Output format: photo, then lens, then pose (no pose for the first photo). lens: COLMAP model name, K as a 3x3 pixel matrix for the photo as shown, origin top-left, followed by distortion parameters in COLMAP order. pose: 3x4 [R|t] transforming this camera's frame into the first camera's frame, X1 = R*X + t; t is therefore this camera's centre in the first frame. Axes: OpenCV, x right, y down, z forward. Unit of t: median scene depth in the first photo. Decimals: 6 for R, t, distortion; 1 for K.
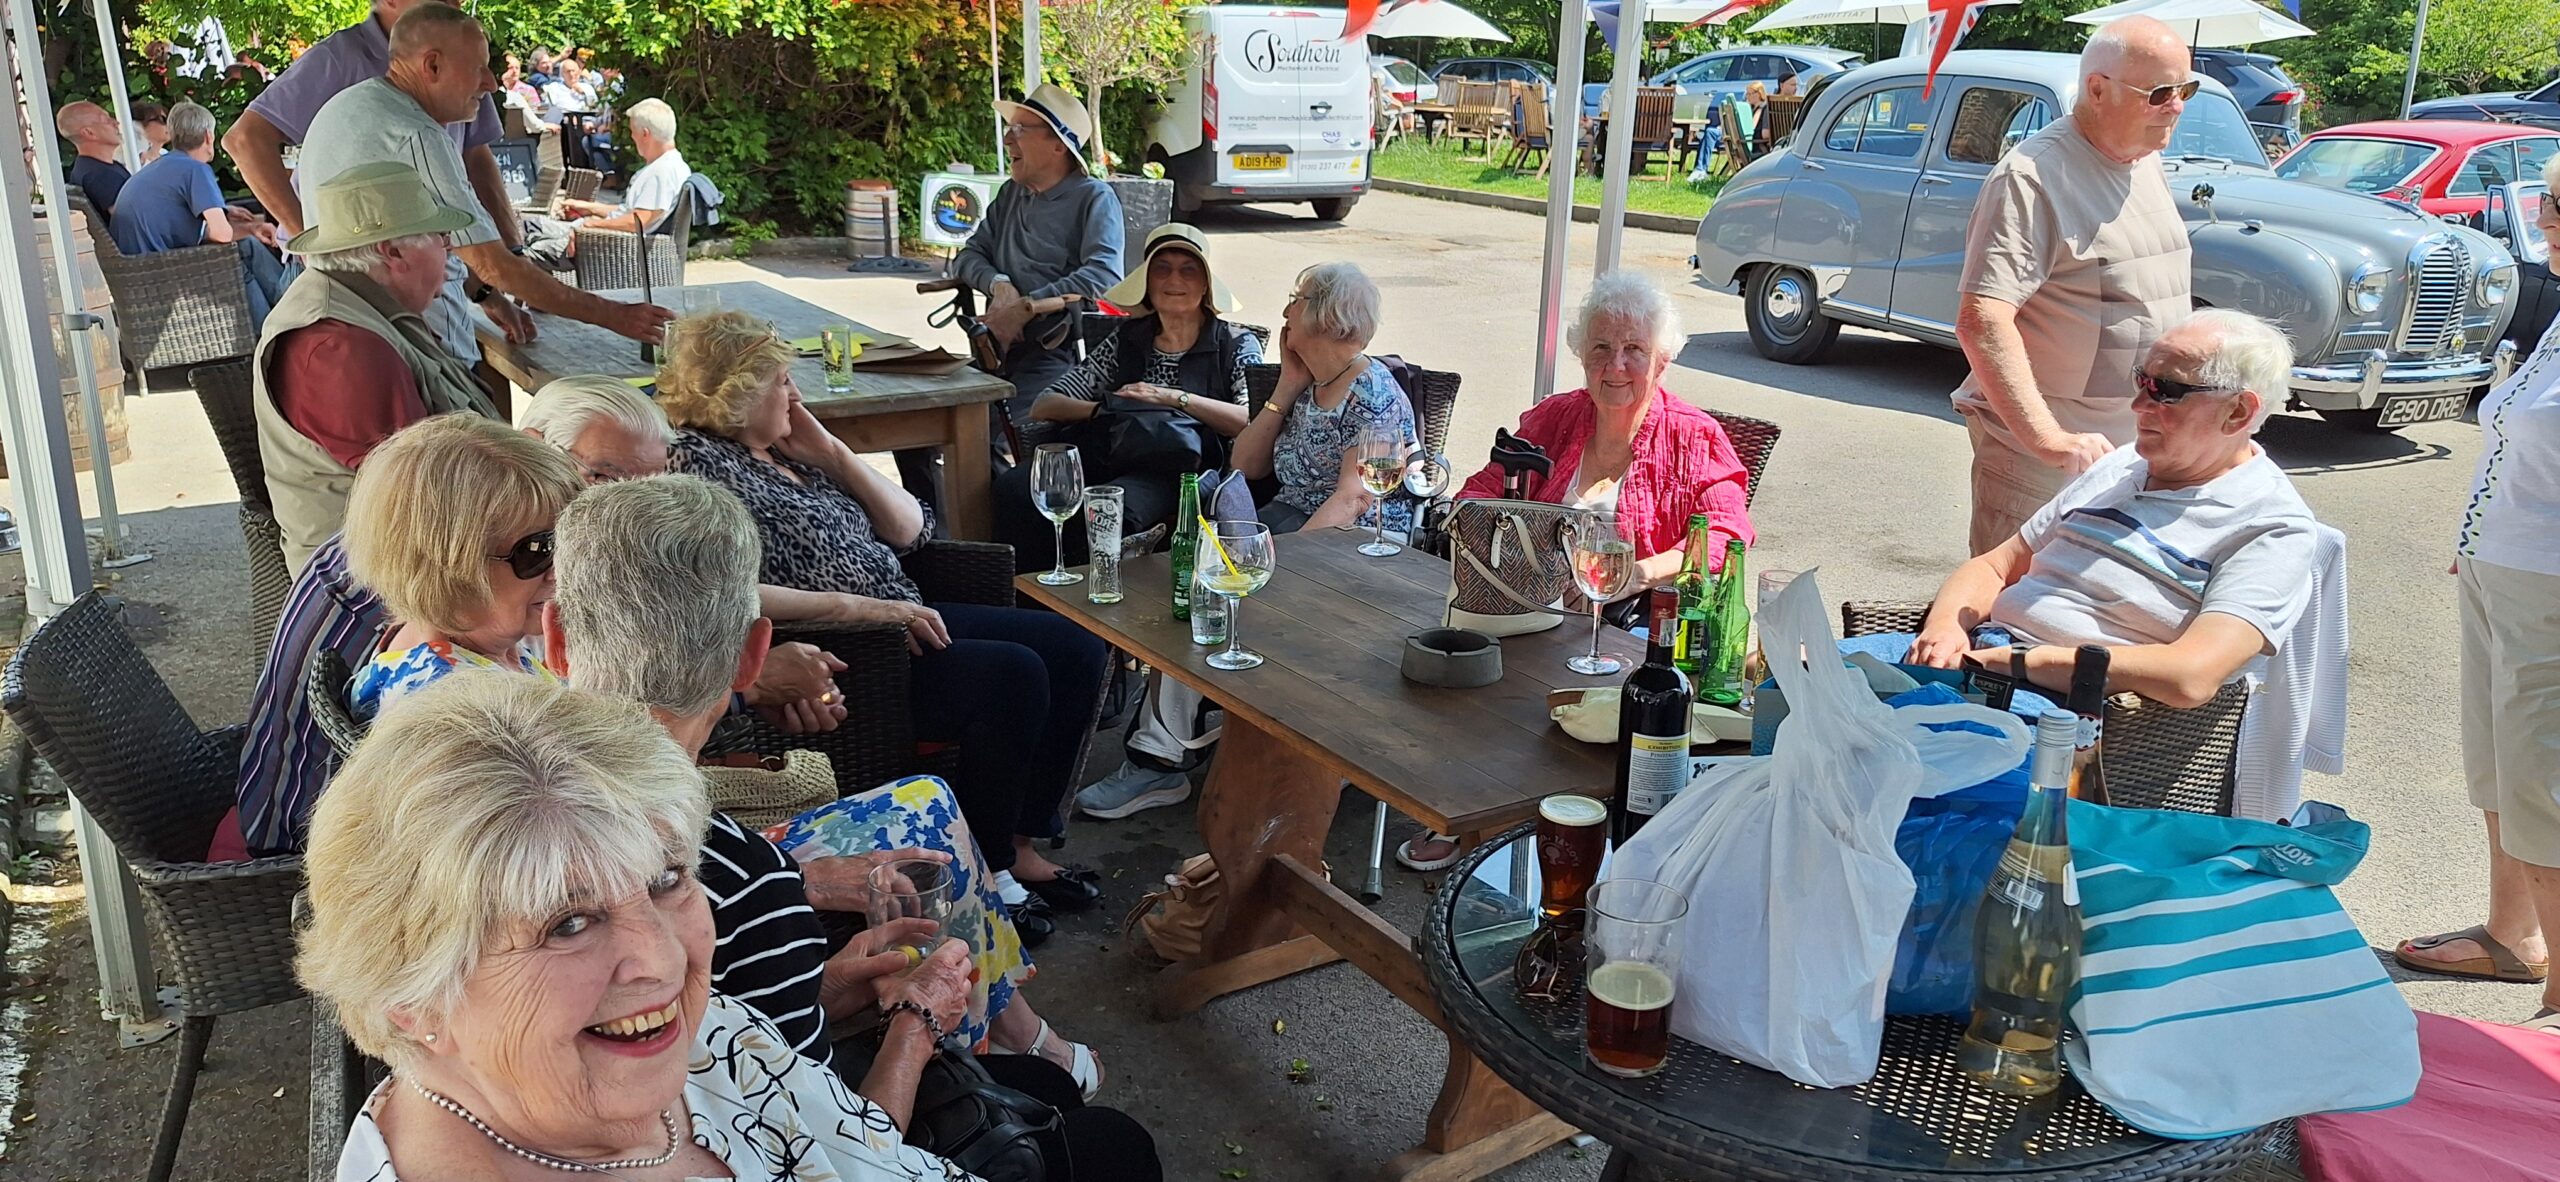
lens RADIAL K [[1784.0, 0, 1280.0], [0, 1784.0, 591.0], [0, 0, 1]] dist [0.077123, -0.058079]
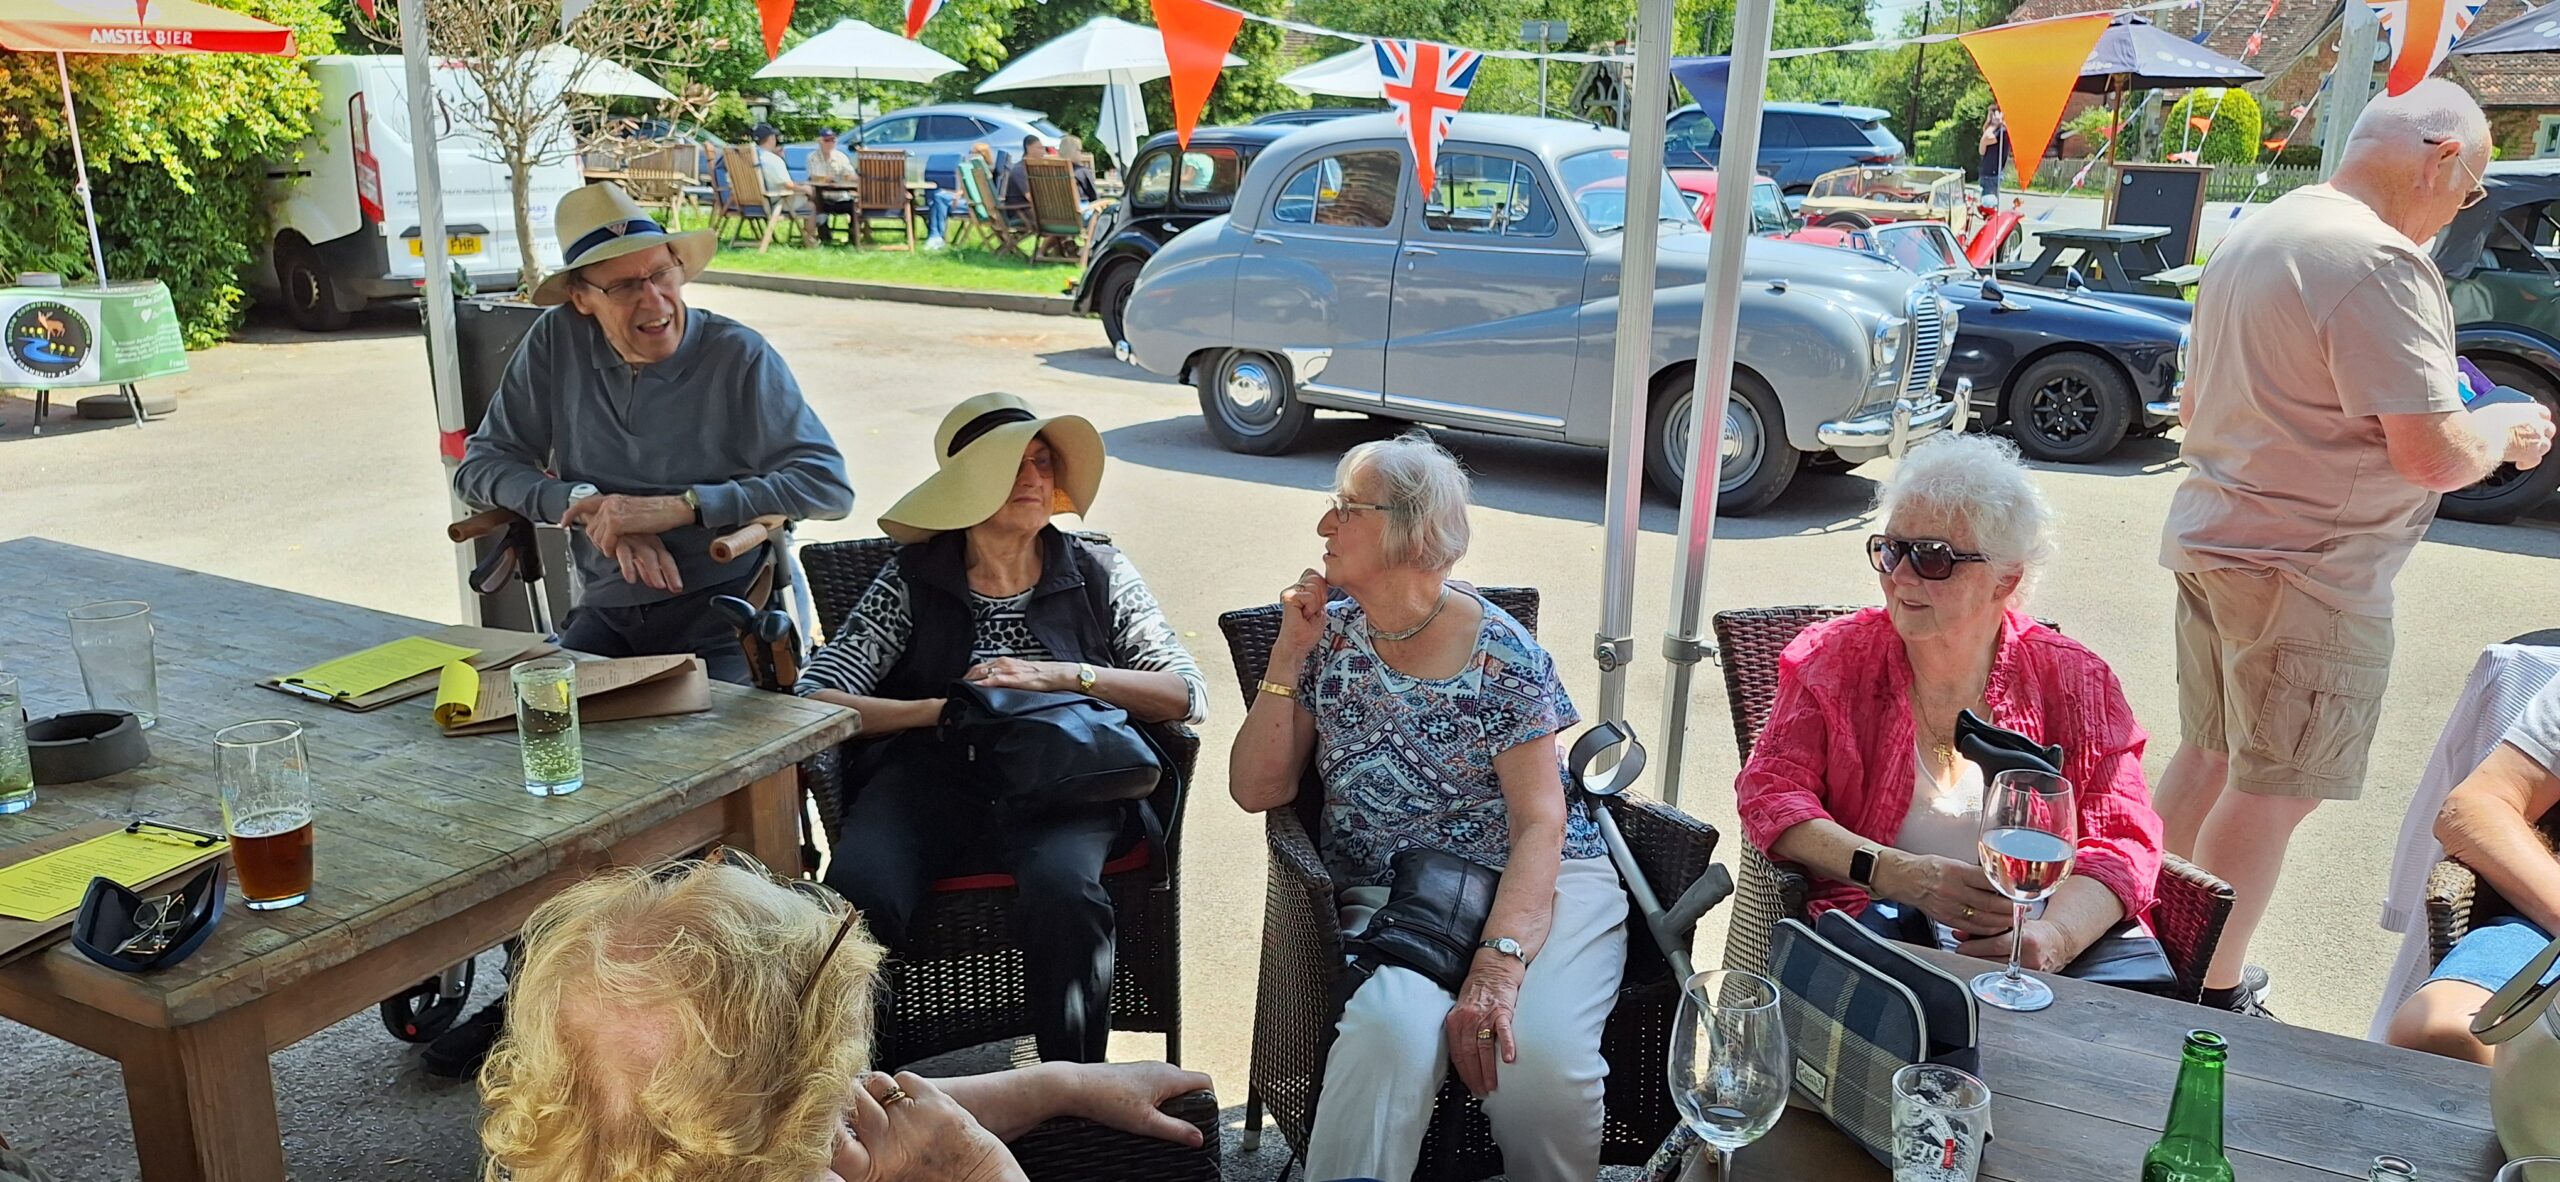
lens RADIAL K [[1793.9, 0, 1280.0], [0, 1793.9, 591.0], [0, 0, 1]] dist [0.173201, -0.256155]
pose [[0.884093, -0.131807, 0.448338, -0.122189], [0.146450, 0.989216, 0.002030, -0.057819], [-0.443771, 0.063865, 0.893862, 0.182403]]
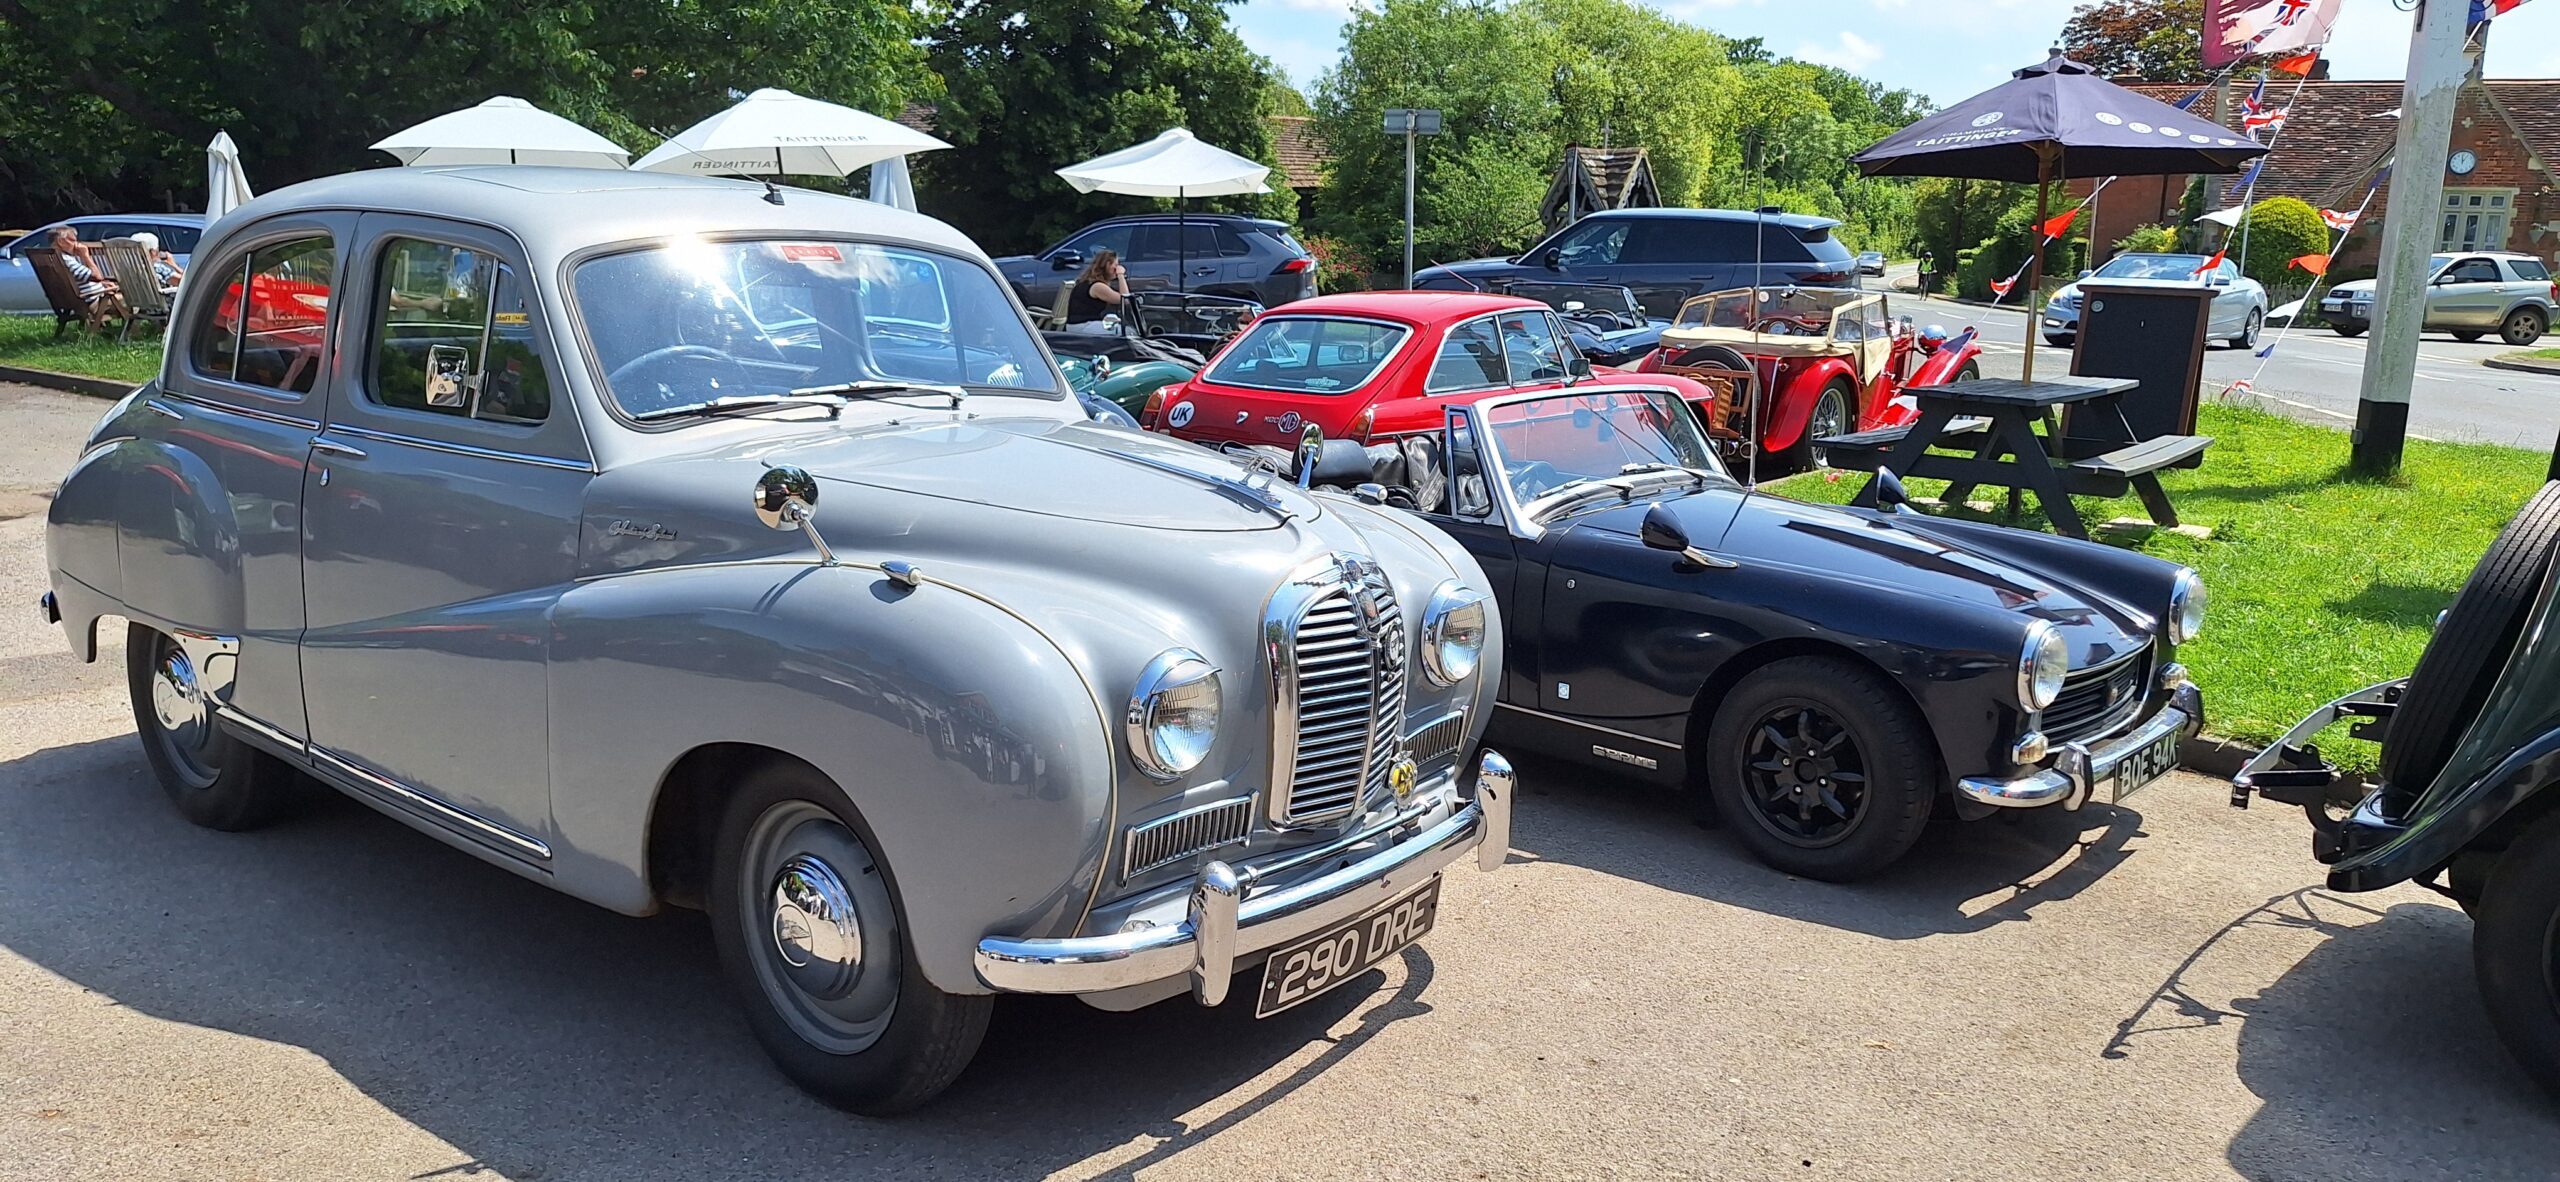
lens RADIAL K [[1793.9, 0, 1280.0], [0, 1793.9, 591.0], [0, 0, 1]] dist [0.173201, -0.256155]
pose [[0.901811, -0.094748, 0.421615, 0.326188], [0.133622, 0.988992, -0.063557, -0.118874], [-0.410952, 0.113653, 0.904545, 0.452254]]
